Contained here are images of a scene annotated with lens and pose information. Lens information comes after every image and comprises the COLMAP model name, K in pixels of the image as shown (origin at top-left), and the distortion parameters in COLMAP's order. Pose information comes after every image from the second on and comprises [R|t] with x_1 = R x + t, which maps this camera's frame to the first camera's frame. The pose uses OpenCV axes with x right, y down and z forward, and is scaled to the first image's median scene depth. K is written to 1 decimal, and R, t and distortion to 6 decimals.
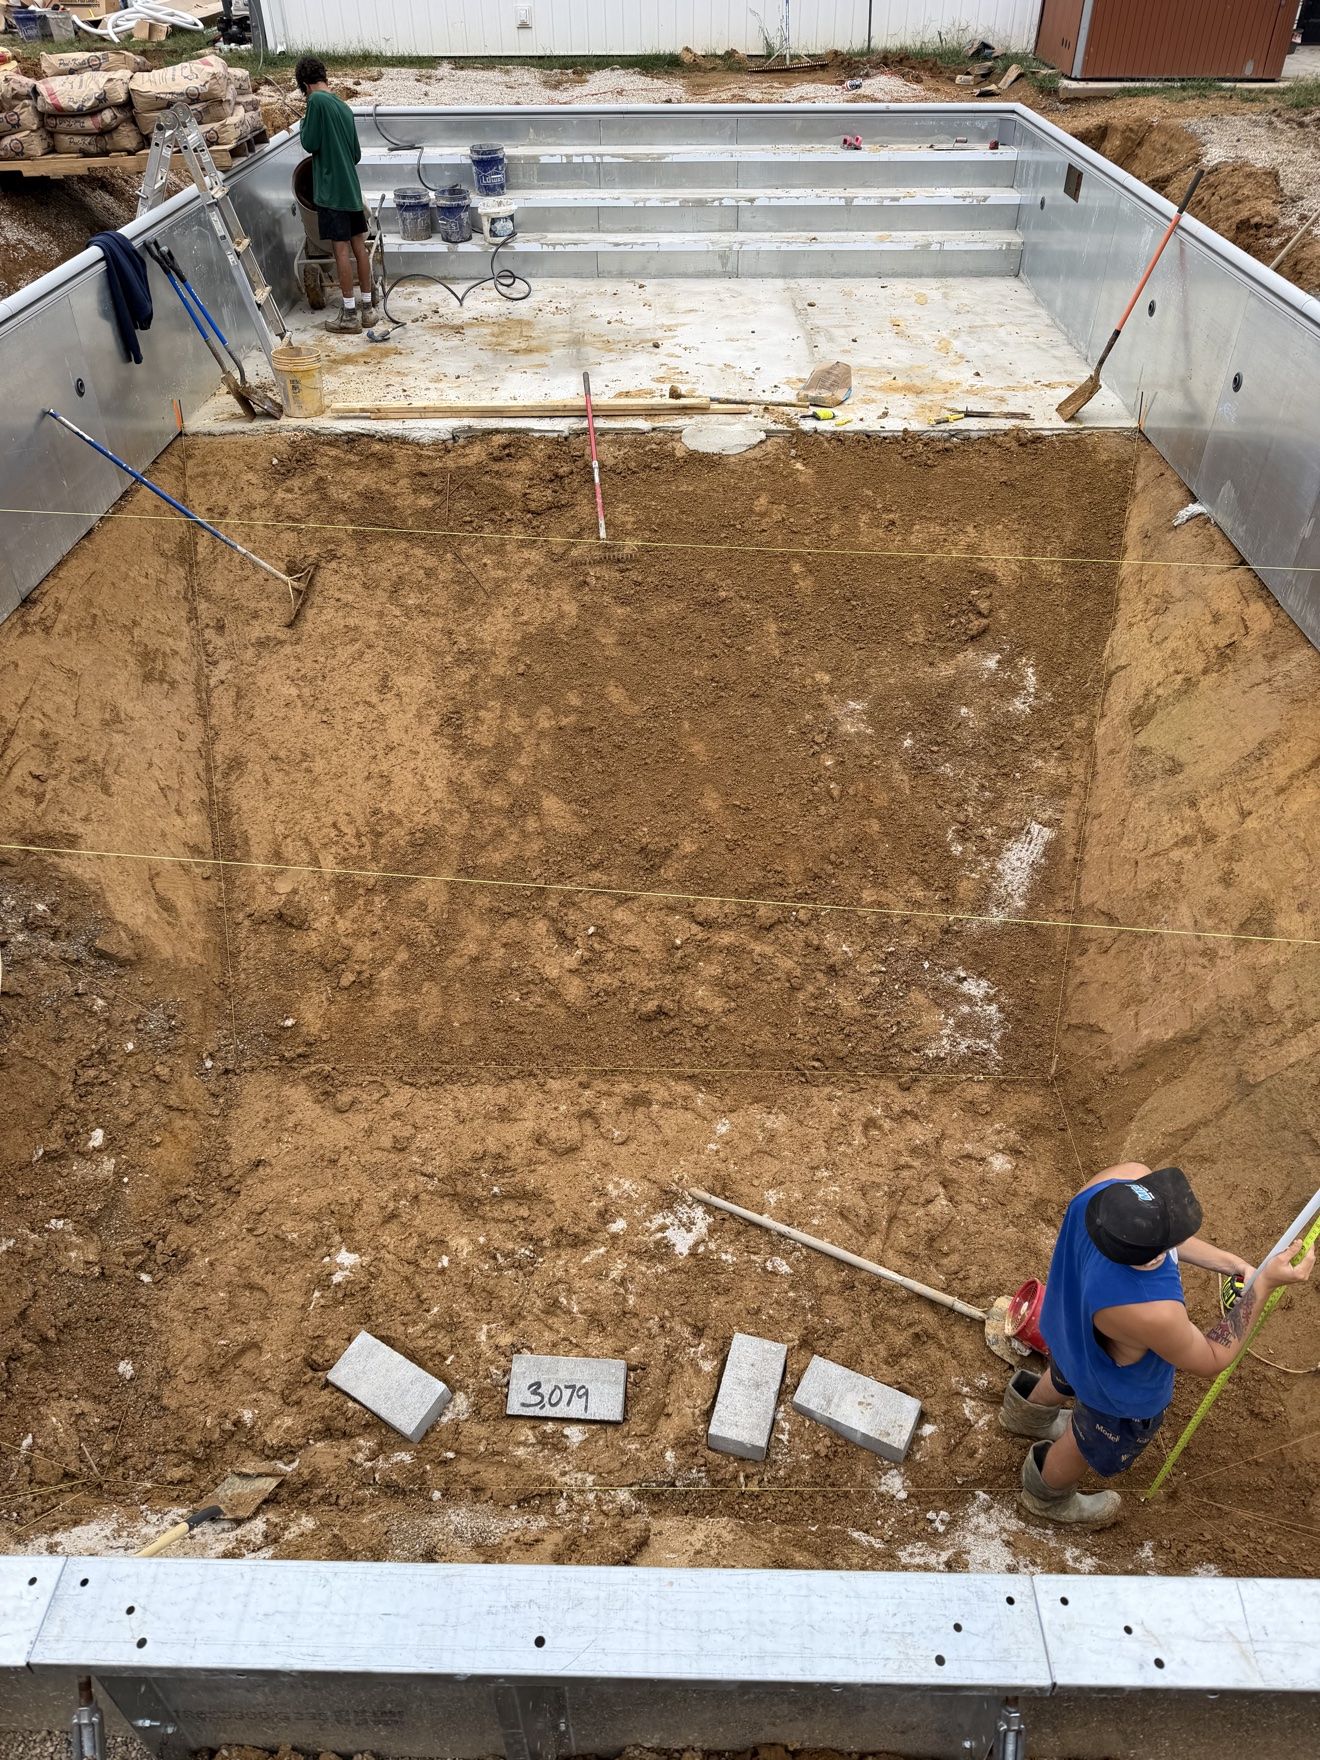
lens RADIAL K [[1206.9, 0, 666.8], [0, 1206.9, 893.8], [0, 0, 1]] dist [0.023117, -0.048256]
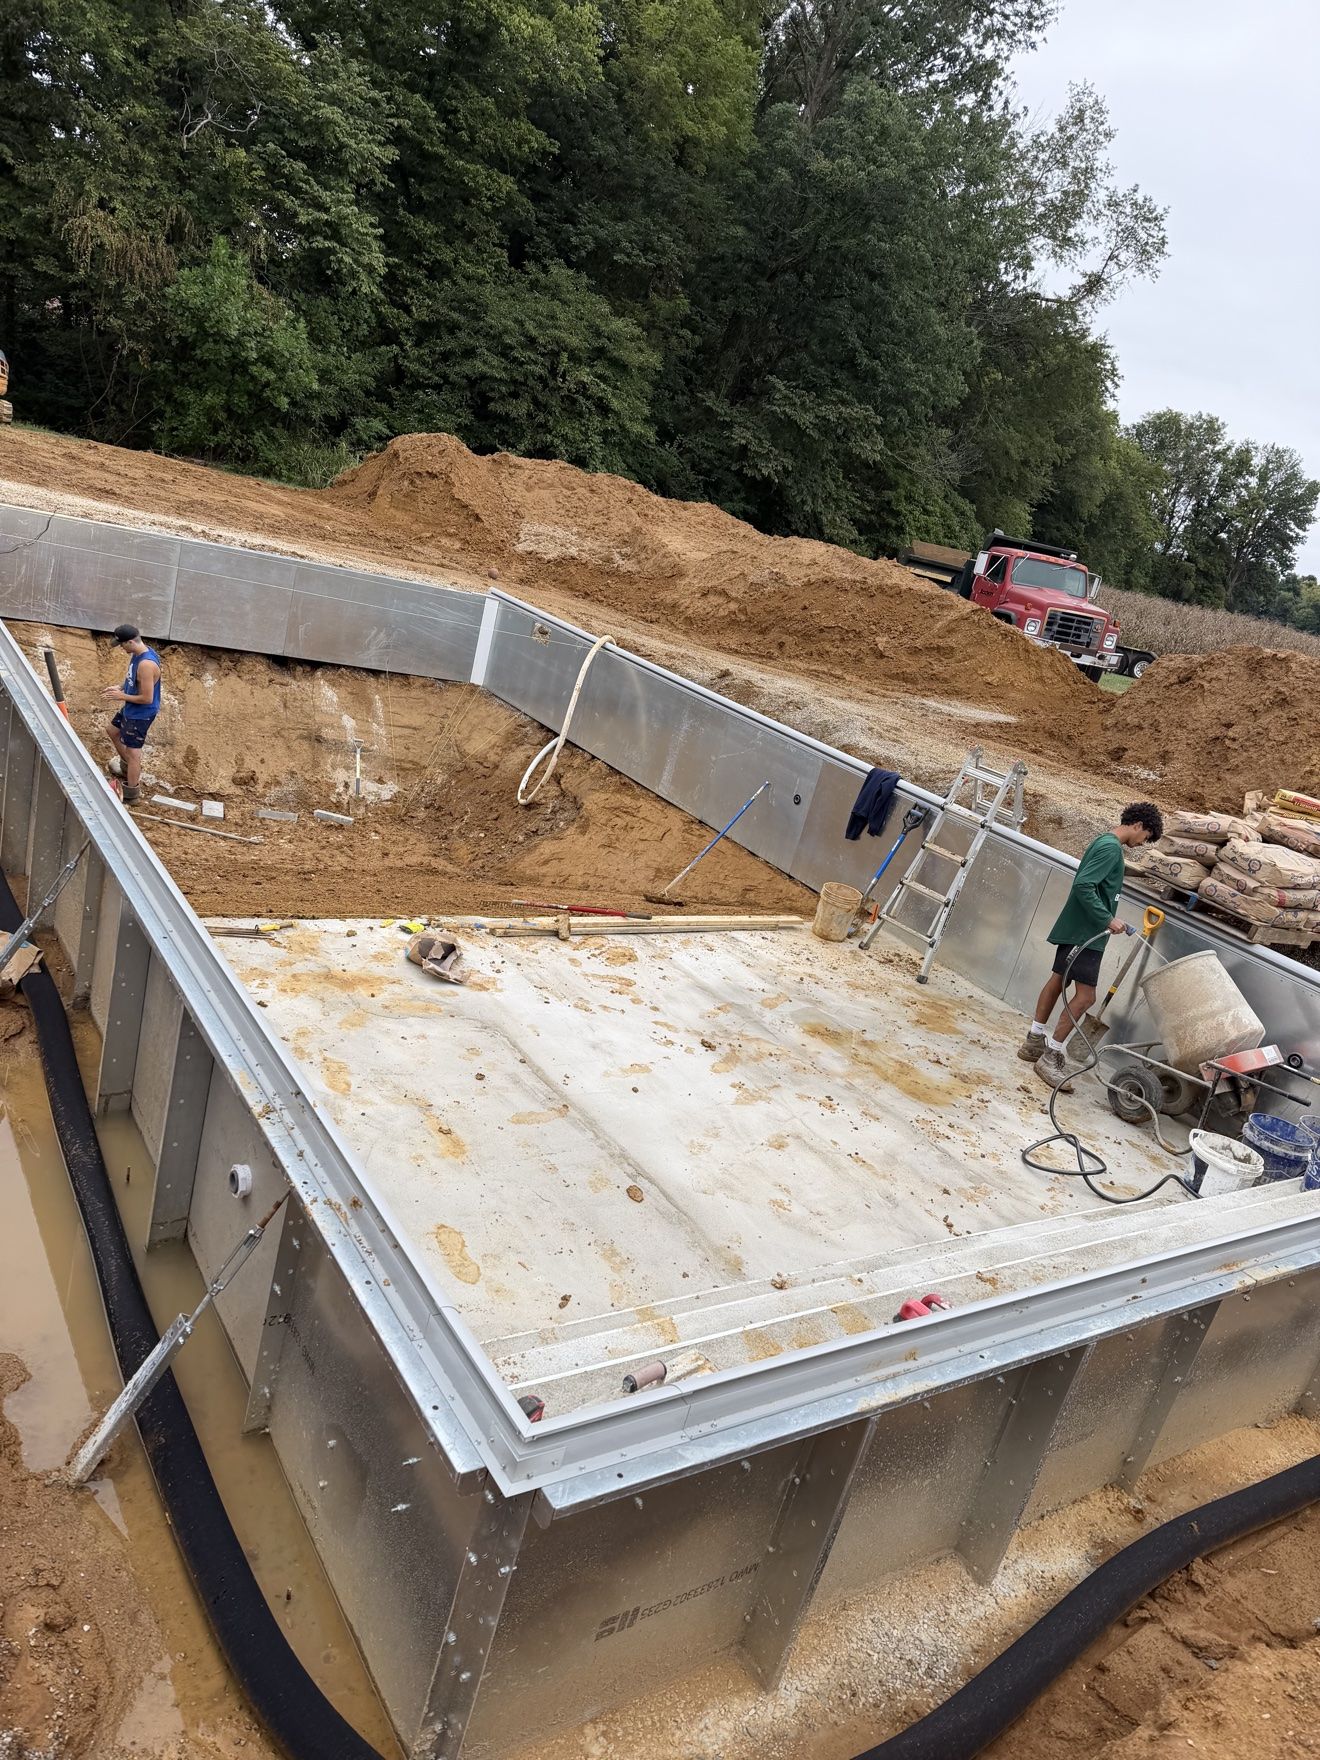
lens RADIAL K [[1206.9, 0, 658.4], [0, 1206.9, 875.4], [0, 0, 1]] dist [0.023117, -0.048256]
pose [[-0.789020, -0.018128, -0.614100, 0.506352], [-0.552732, 0.457315, 0.696671, -1.073702], [0.268208, 0.889120, -0.370851, 1.260896]]
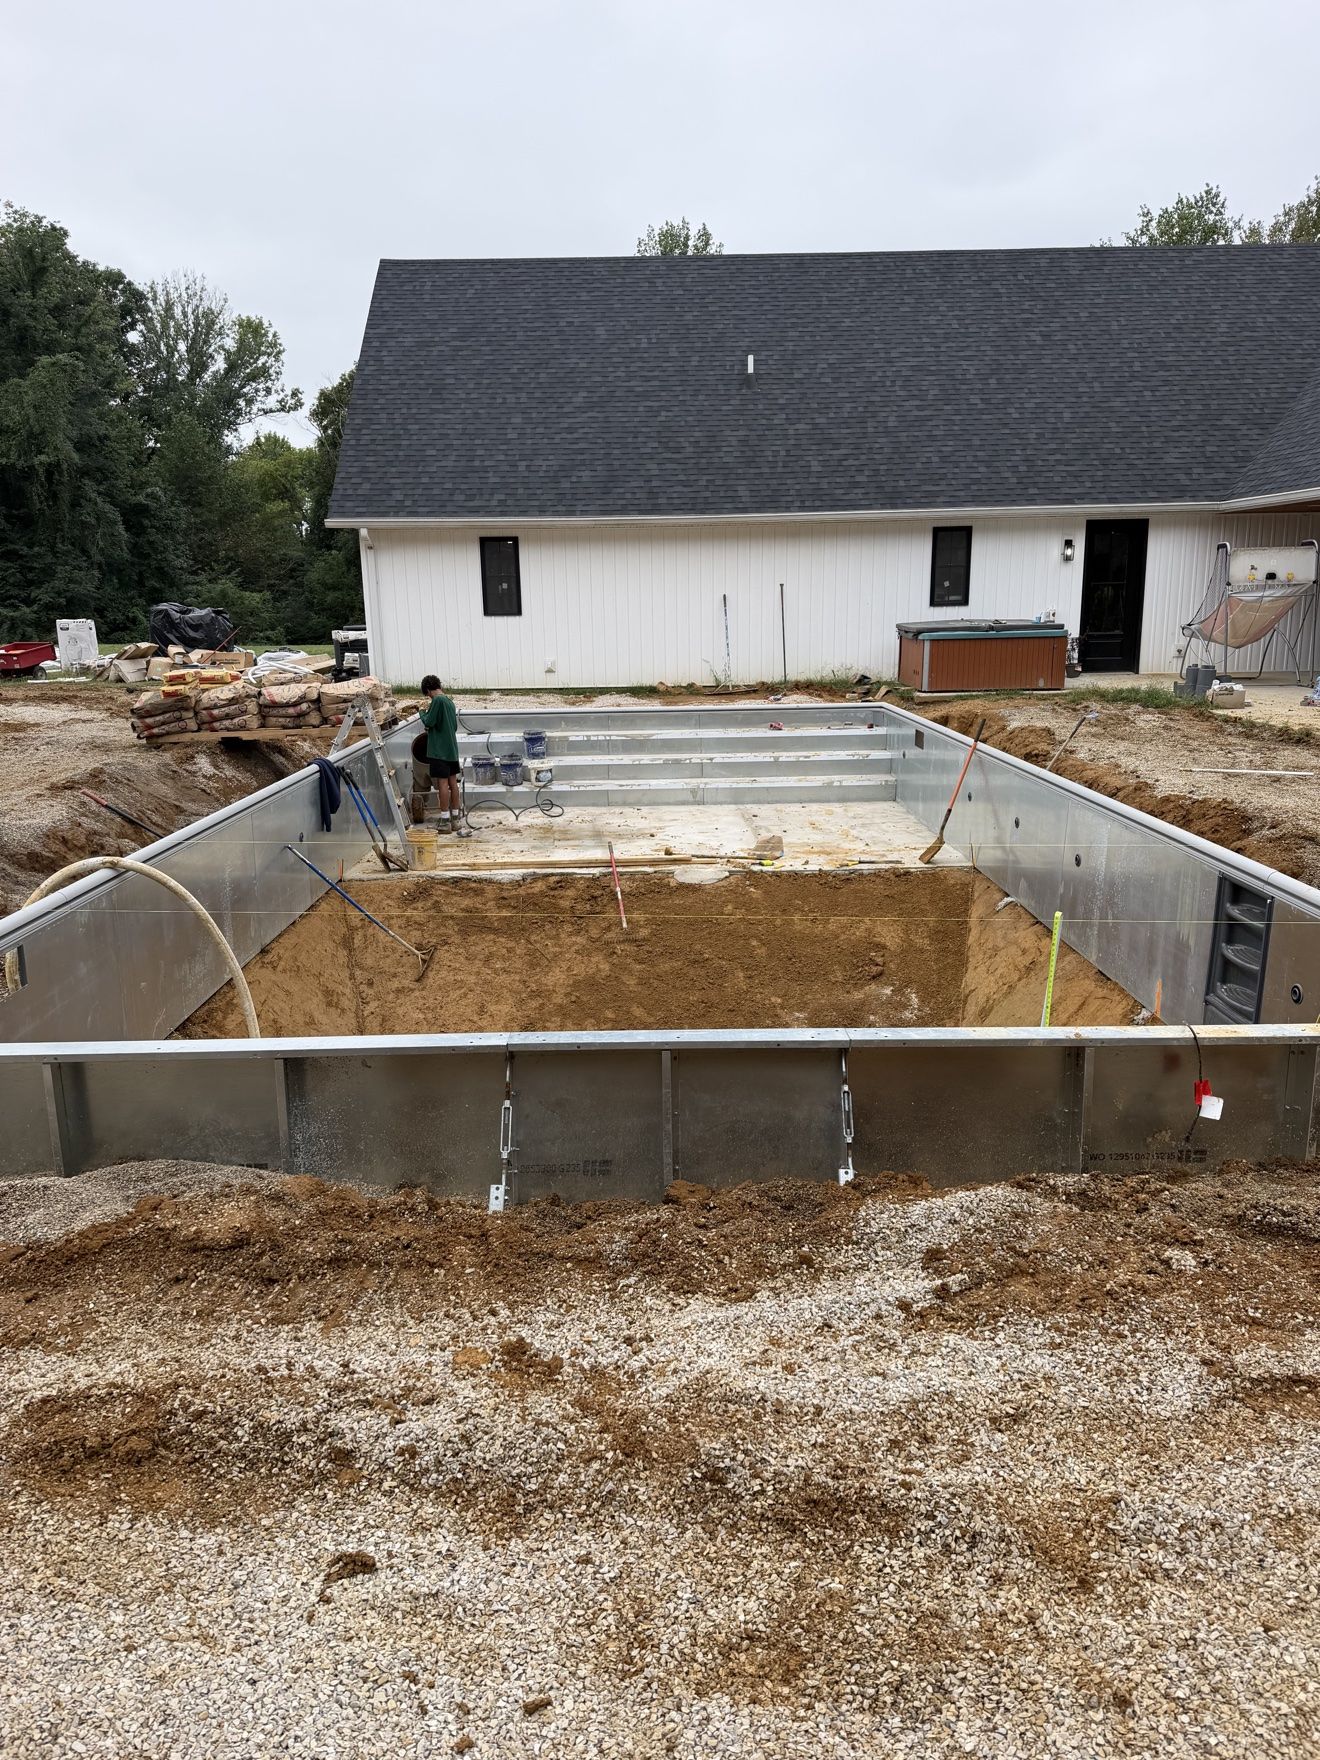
lens RADIAL K [[1206.9, 0, 655.7], [0, 1206.9, 879.3], [0, 0, 1]] dist [0.023117, -0.048256]
pose [[0.999662, -0.017054, 0.019603, -0.039197], [0.024105, 0.890294, -0.454748, 0.306625], [-0.009698, 0.455067, 0.890404, -0.337728]]
